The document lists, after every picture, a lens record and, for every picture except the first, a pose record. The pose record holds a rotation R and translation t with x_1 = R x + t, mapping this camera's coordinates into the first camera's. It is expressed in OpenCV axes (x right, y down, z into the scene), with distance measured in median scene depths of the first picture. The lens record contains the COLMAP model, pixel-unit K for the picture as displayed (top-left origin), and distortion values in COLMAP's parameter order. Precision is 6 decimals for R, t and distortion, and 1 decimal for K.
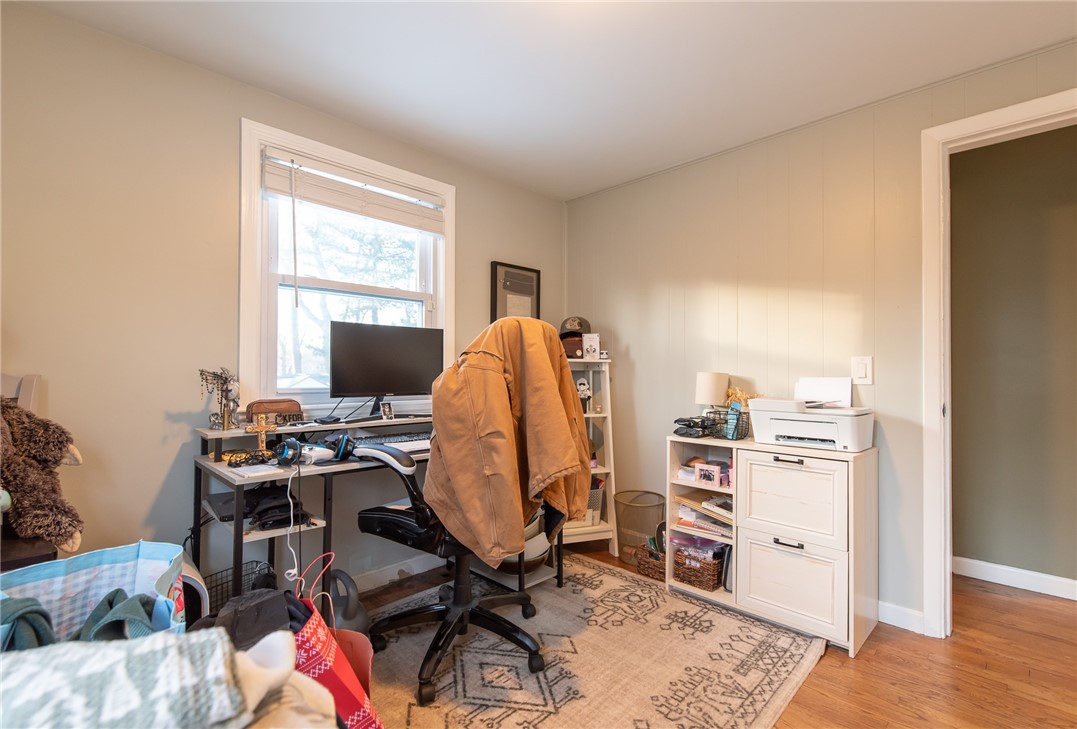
lens RADIAL K [[519.2, 0, 539.6], [0, 519.2, 365.5], [0, 0, 1]] dist [0.004105, 0.000245]
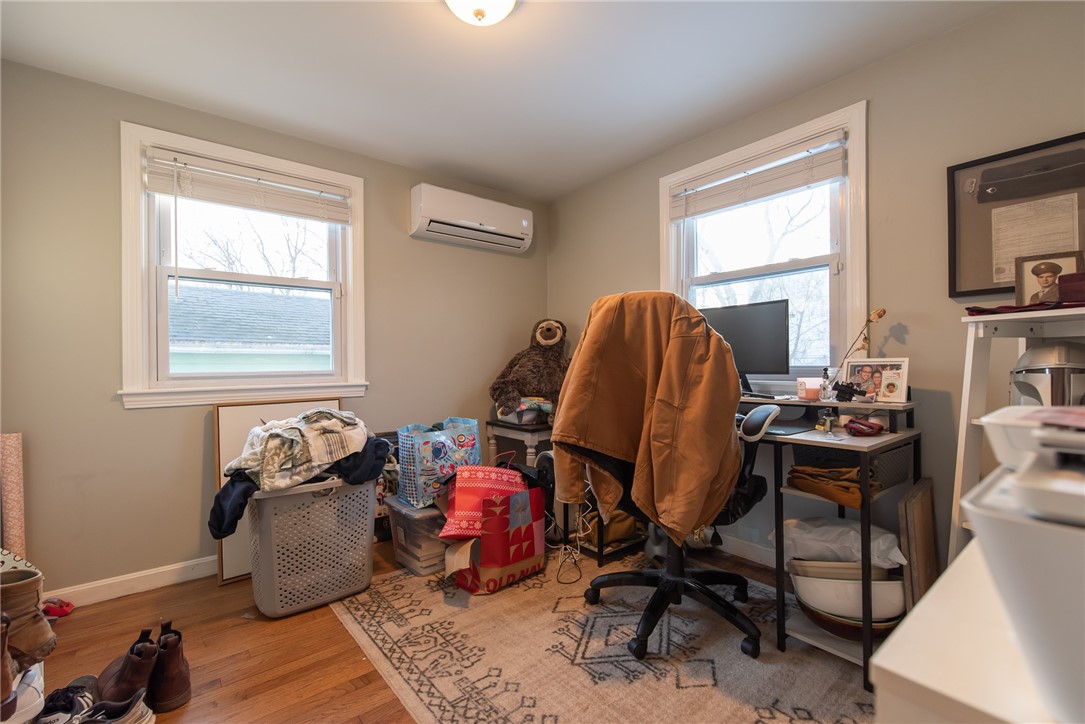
lens RADIAL K [[466.8, 0, 544.9], [0, 466.8, 362.7], [0, 0, 1]] dist [-0.001701, 0.001603]
pose [[-0.123830, 0.013808, -0.992207, 0.931752], [0.046432, 0.998889, 0.008106, 0.012489], [0.991217, -0.045067, -0.124333, 1.000955]]
